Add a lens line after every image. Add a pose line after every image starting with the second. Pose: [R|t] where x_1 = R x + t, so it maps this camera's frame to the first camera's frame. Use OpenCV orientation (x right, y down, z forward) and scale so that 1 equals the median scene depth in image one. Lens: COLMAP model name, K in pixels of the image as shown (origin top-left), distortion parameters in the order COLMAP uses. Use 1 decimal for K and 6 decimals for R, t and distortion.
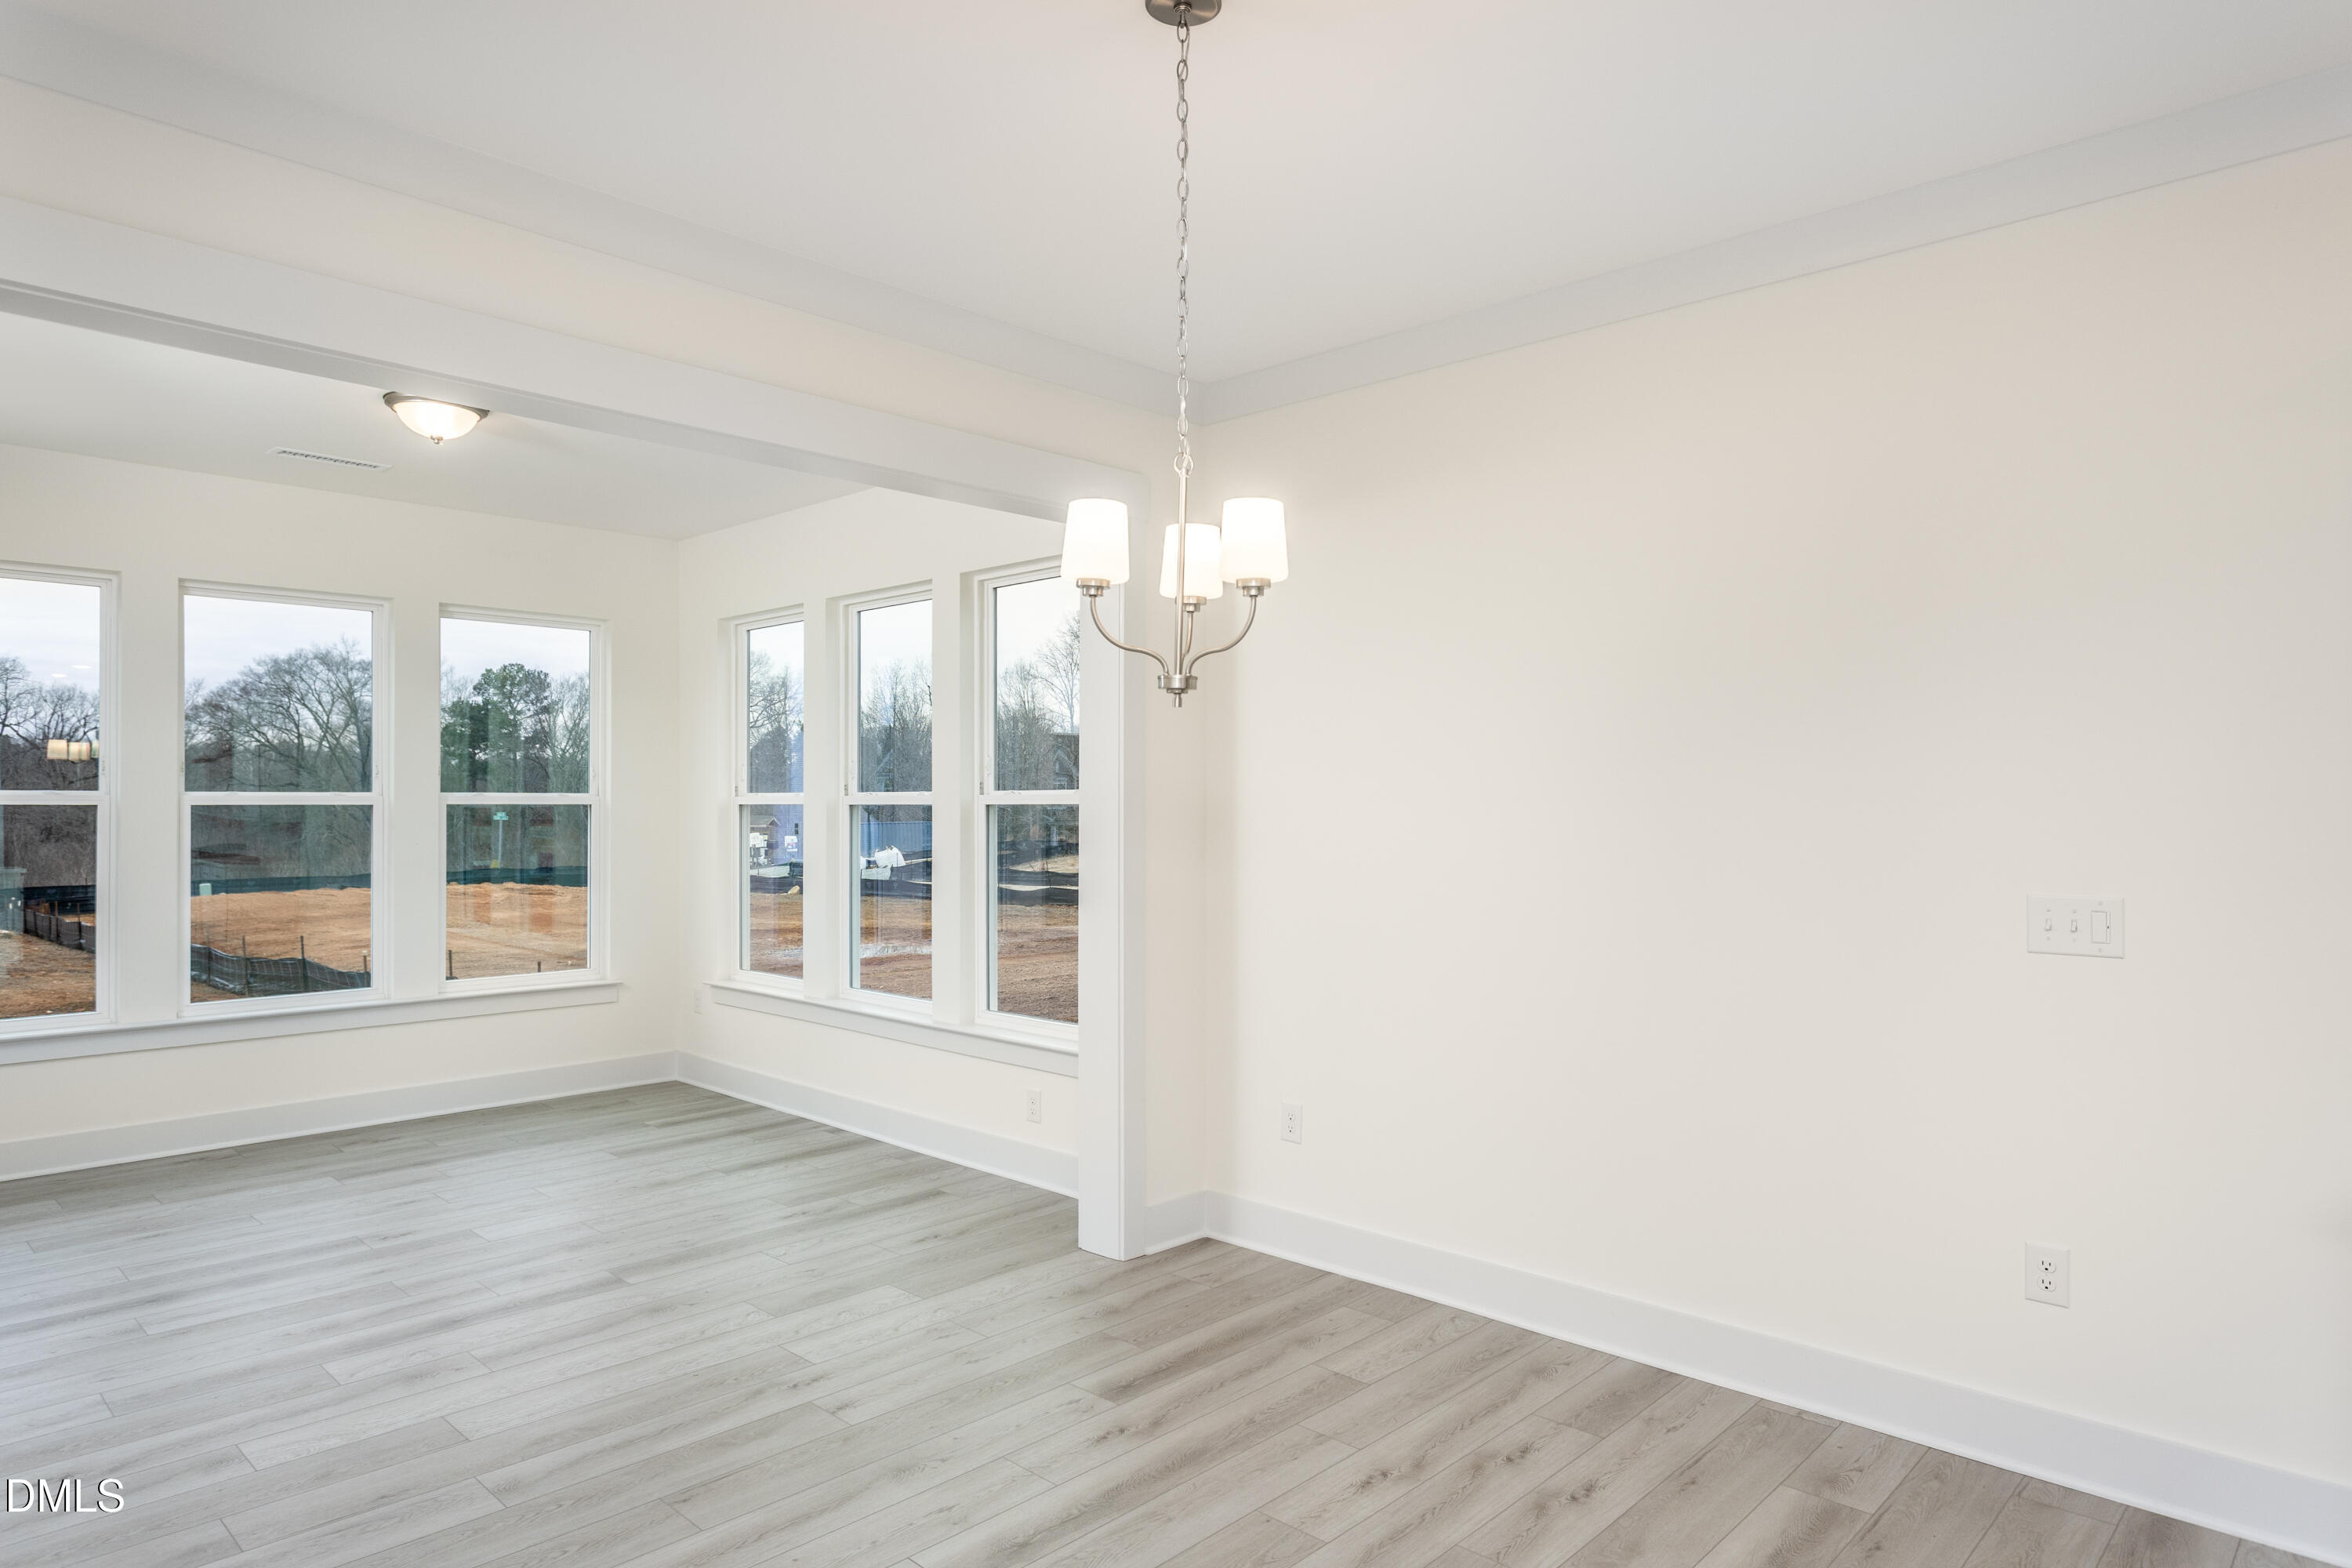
lens RADIAL K [[1388.7, 0, 1176.4], [0, 1388.7, 786.5], [0, 0, 1]] dist [0.000246, -0.000009]
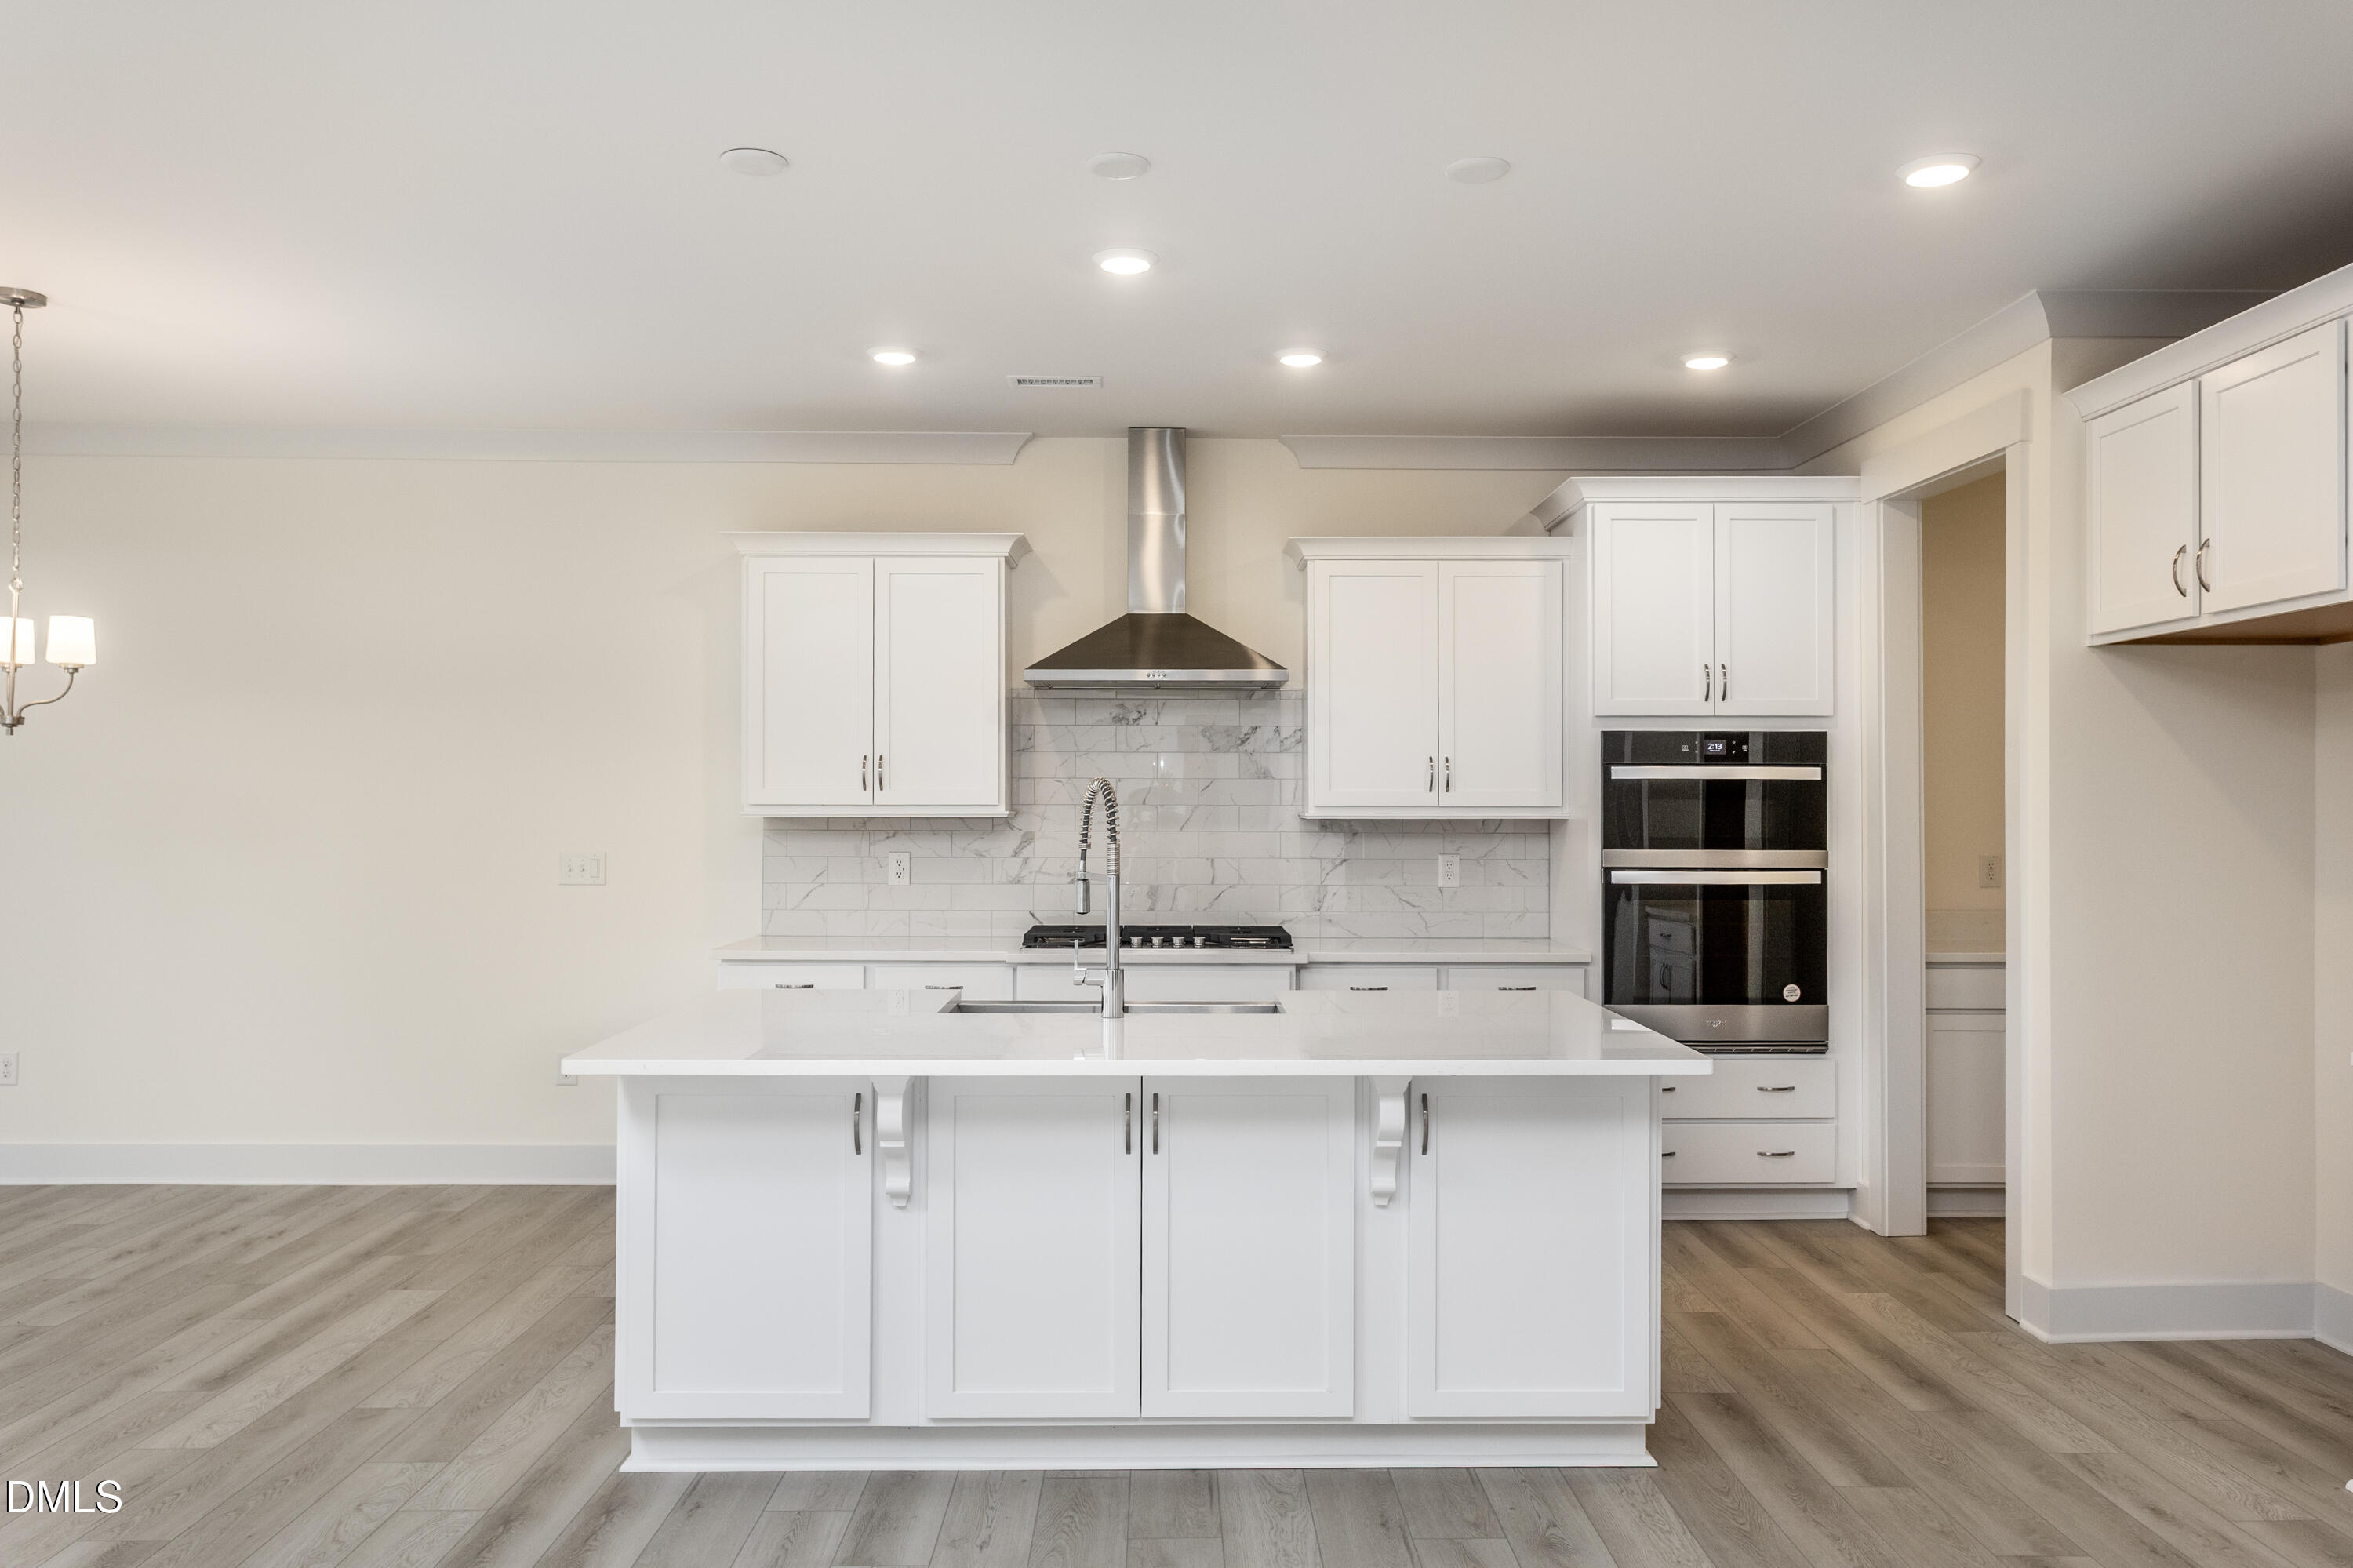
lens RADIAL K [[1704.0, 0, 1182.9], [0, 1704.0, 798.9], [0, 0, 1]] dist [-0.002838, -0.003593]
pose [[0.714826, 0.005228, 0.699283, -0.404087], [-0.014272, 0.999873, 0.007114, -0.017262], [-0.699156, -0.015066, 0.714810, -1.359949]]
